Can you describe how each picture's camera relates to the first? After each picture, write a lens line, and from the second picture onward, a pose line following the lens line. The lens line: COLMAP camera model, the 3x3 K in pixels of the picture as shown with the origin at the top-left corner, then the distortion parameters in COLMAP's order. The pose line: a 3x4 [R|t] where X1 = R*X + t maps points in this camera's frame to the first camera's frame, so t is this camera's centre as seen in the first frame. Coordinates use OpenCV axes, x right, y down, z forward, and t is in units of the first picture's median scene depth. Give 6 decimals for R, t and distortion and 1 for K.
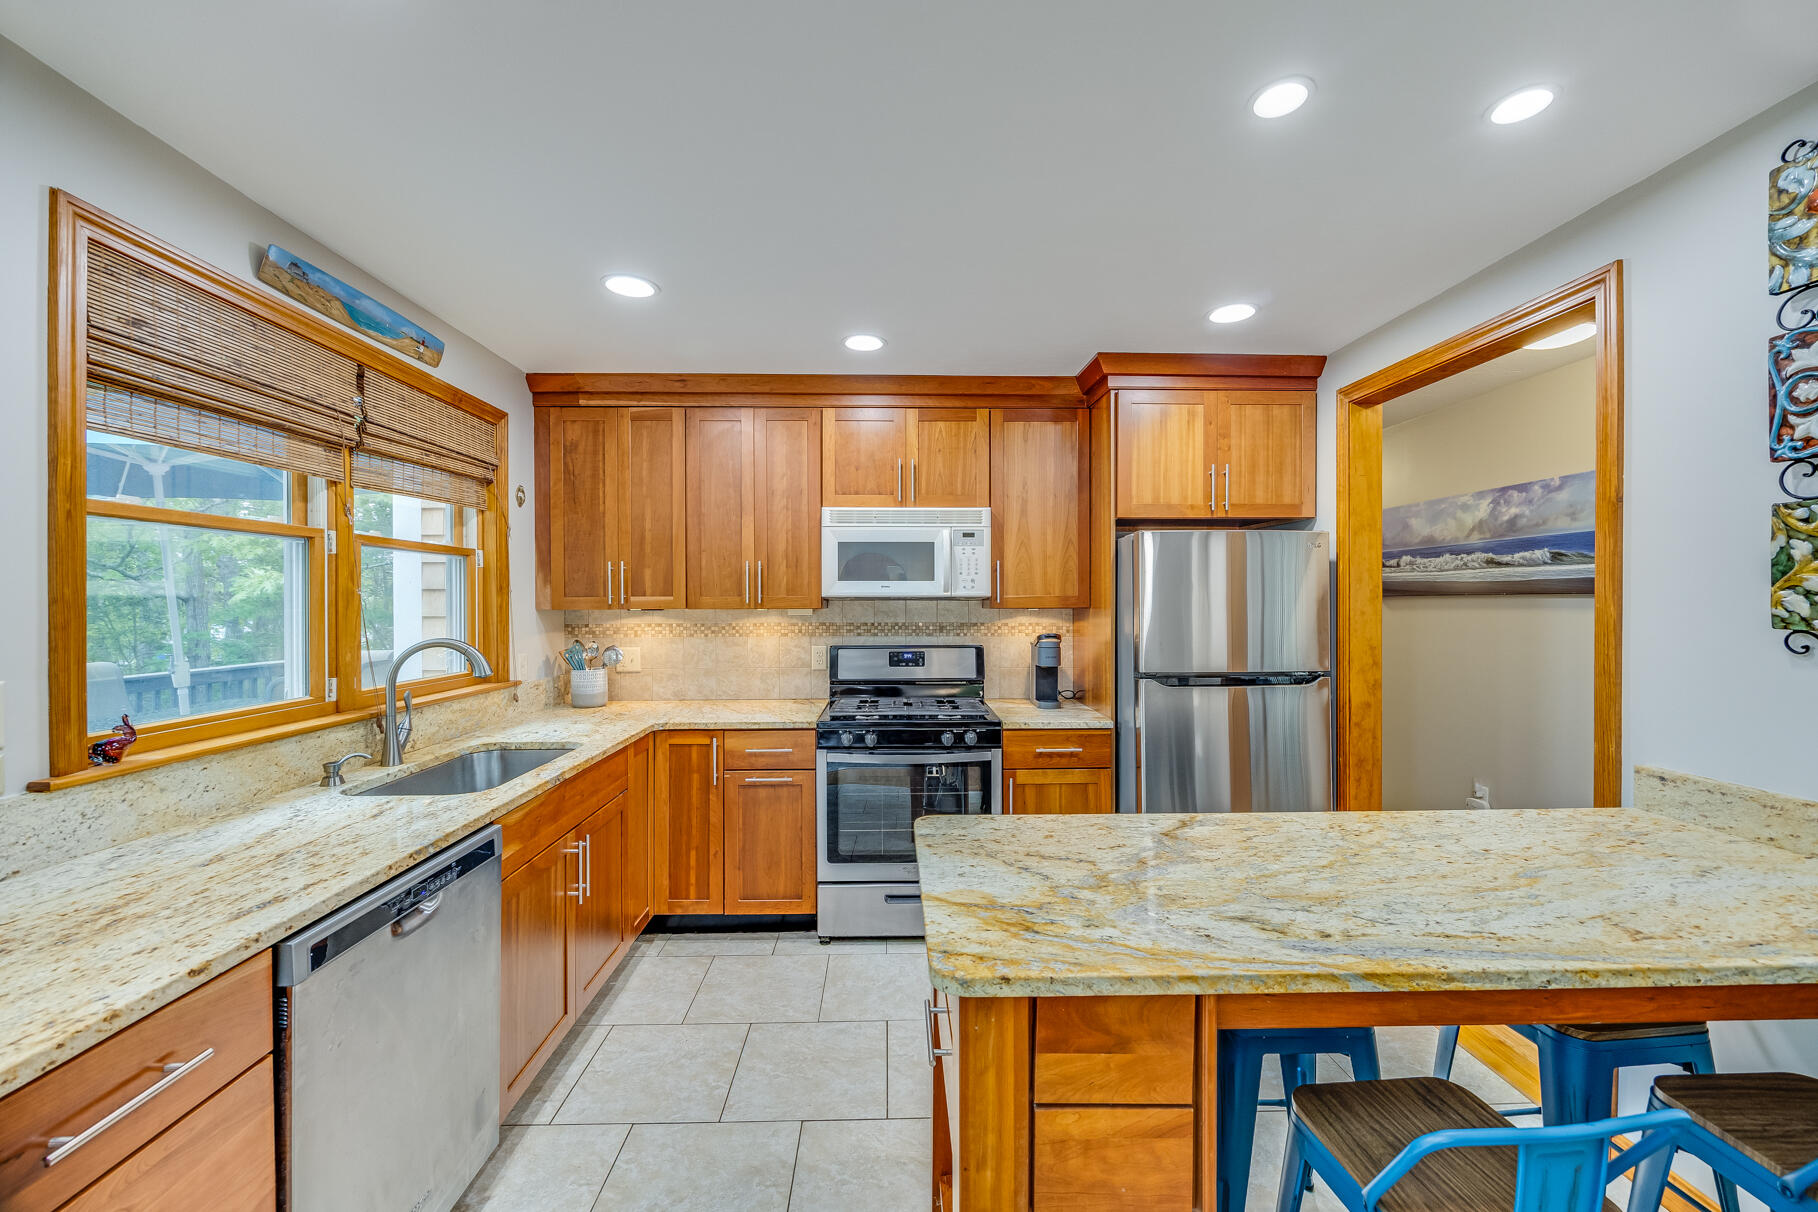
lens RADIAL K [[713.9, 0, 905.7], [0, 713.9, 606.0], [0, 0, 1]] dist [-0.002407, -0.000192]
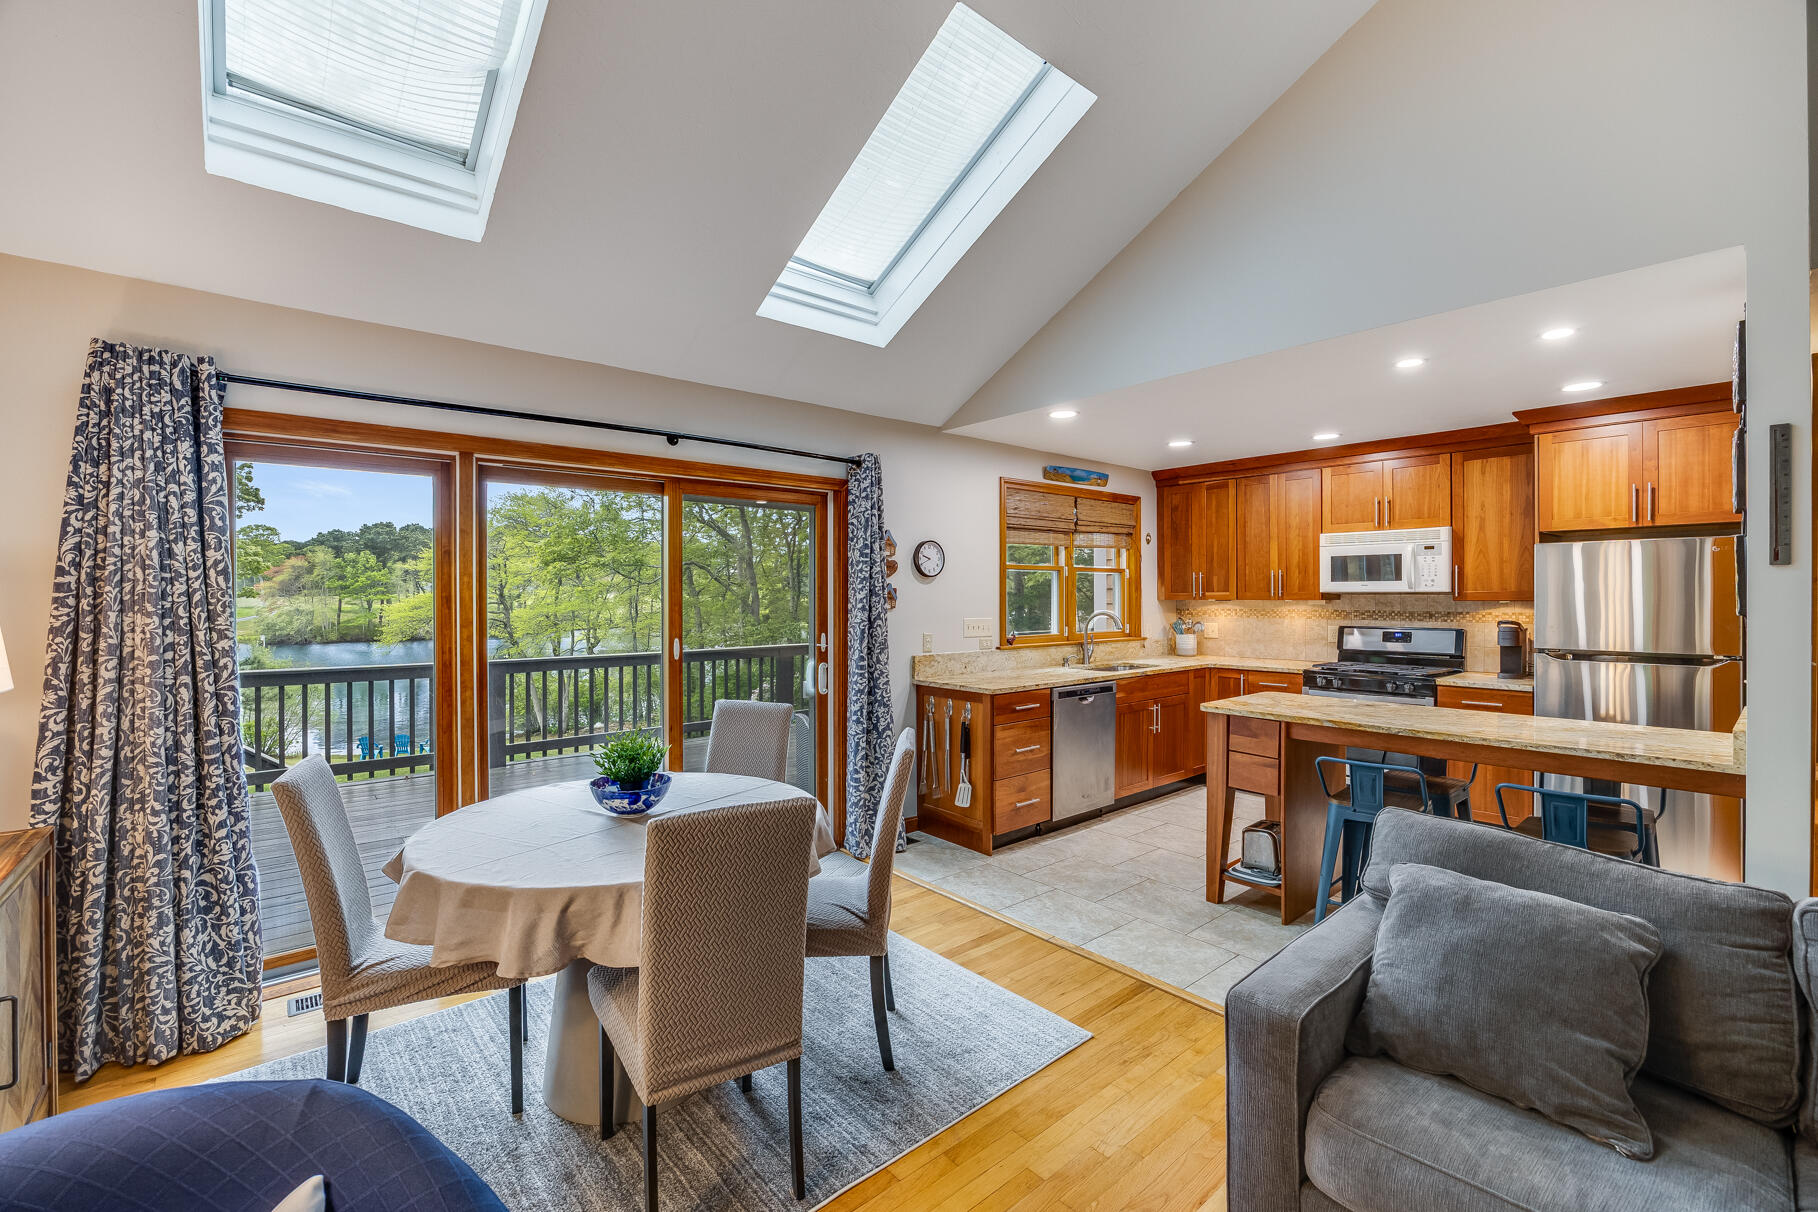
lens RADIAL K [[774.5, 0, 904.9], [0, 774.5, 599.6], [0, 0, 1]] dist [-0.015887, 0.000625]
pose [[0.624090, 0.005129, -0.781335, 0.621220], [-0.003565, 0.999987, 0.003717, -0.000337], [0.781344, 0.000466, 0.624100, -0.732400]]
